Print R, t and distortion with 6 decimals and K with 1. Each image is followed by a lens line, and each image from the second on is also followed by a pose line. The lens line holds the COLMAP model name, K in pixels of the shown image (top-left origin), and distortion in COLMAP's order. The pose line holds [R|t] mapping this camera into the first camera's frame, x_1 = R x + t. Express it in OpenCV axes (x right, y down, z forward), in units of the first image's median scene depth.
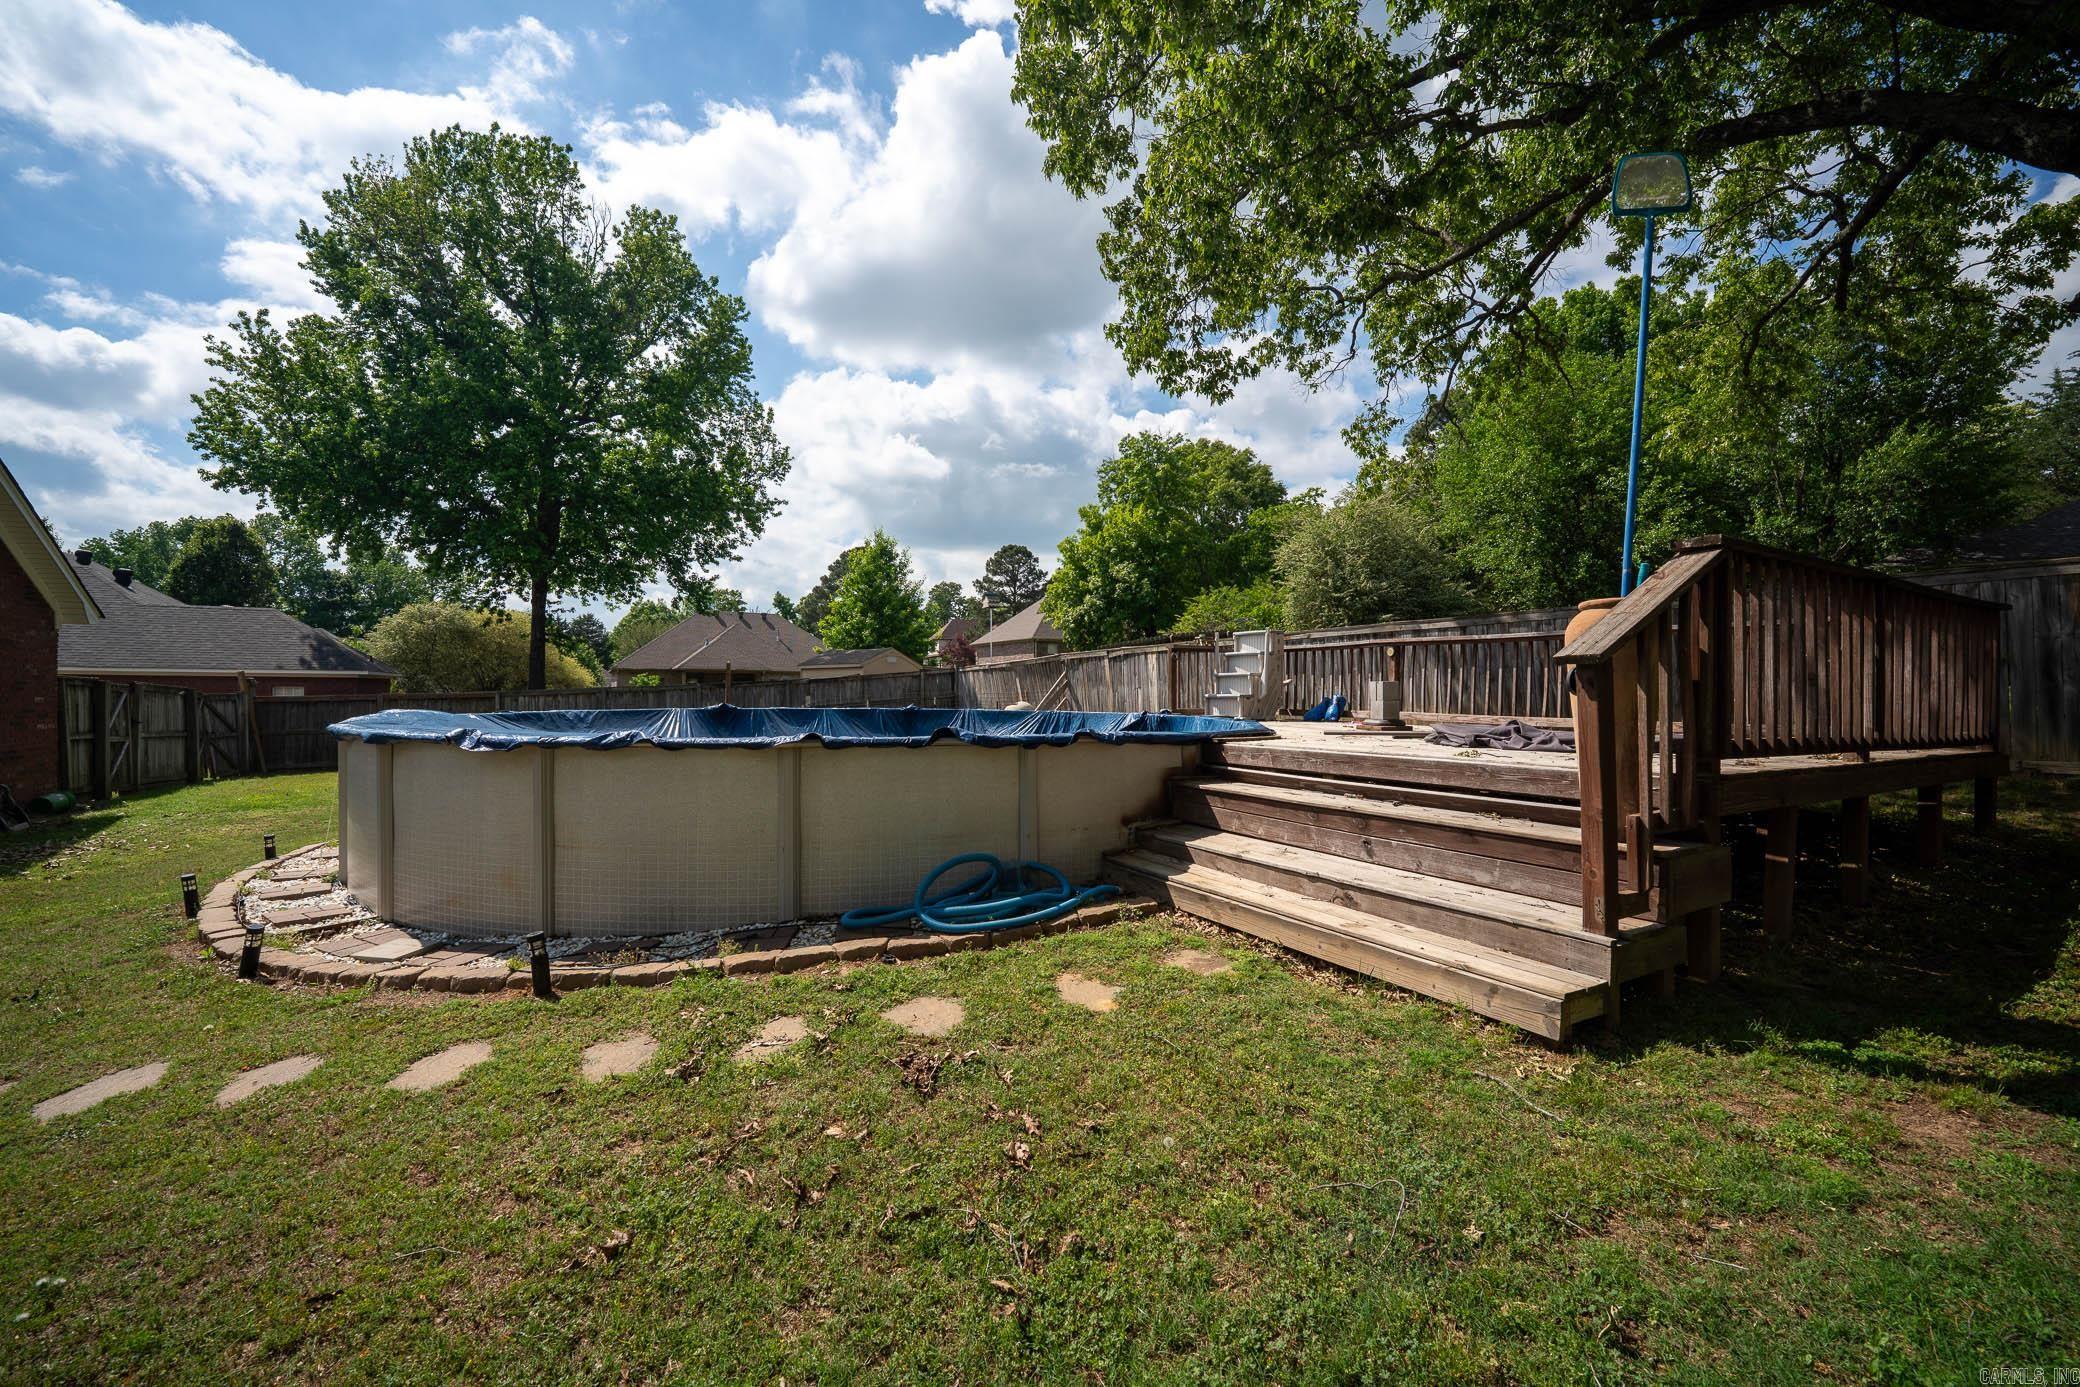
lens RADIAL K [[825.7, 0, 1033.9], [0, 825.7, 693.0], [0, 0, 1]] dist [0.007262, -0.009864]
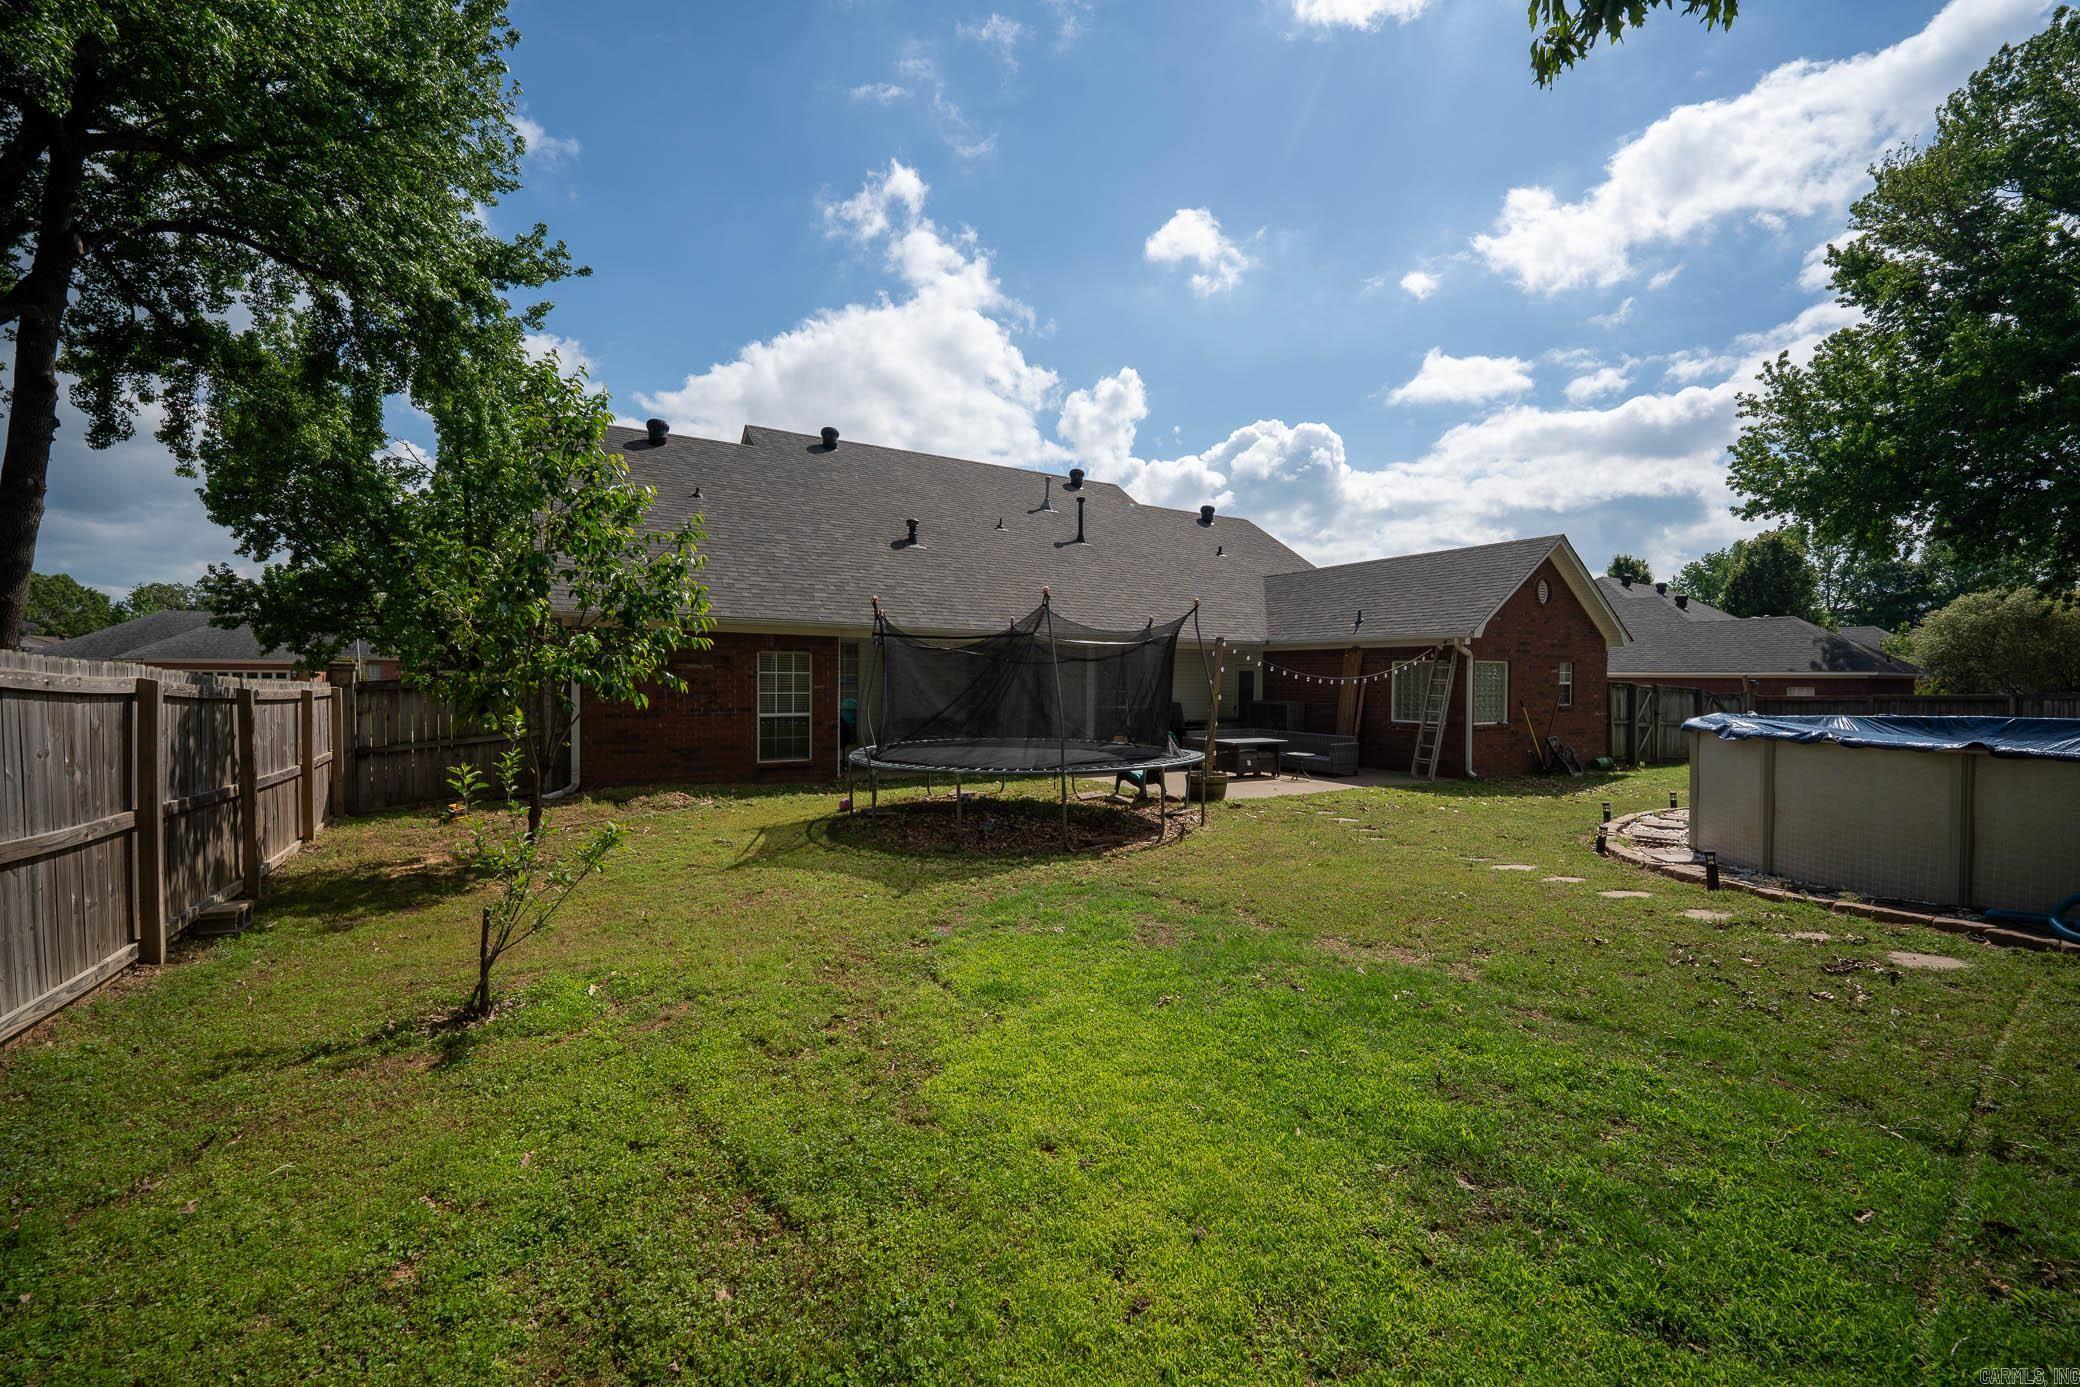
lens RADIAL K [[846.3, 0, 1041.2], [0, 846.3, 681.4], [0, 0, 1]] dist [-0.000032, 0.000016]
pose [[0.046524, -0.001663, -0.998916, 0.171983], [-0.007660, 0.999969, -0.002021, -0.004753], [0.998888, 0.007746, 0.046510, -0.066219]]
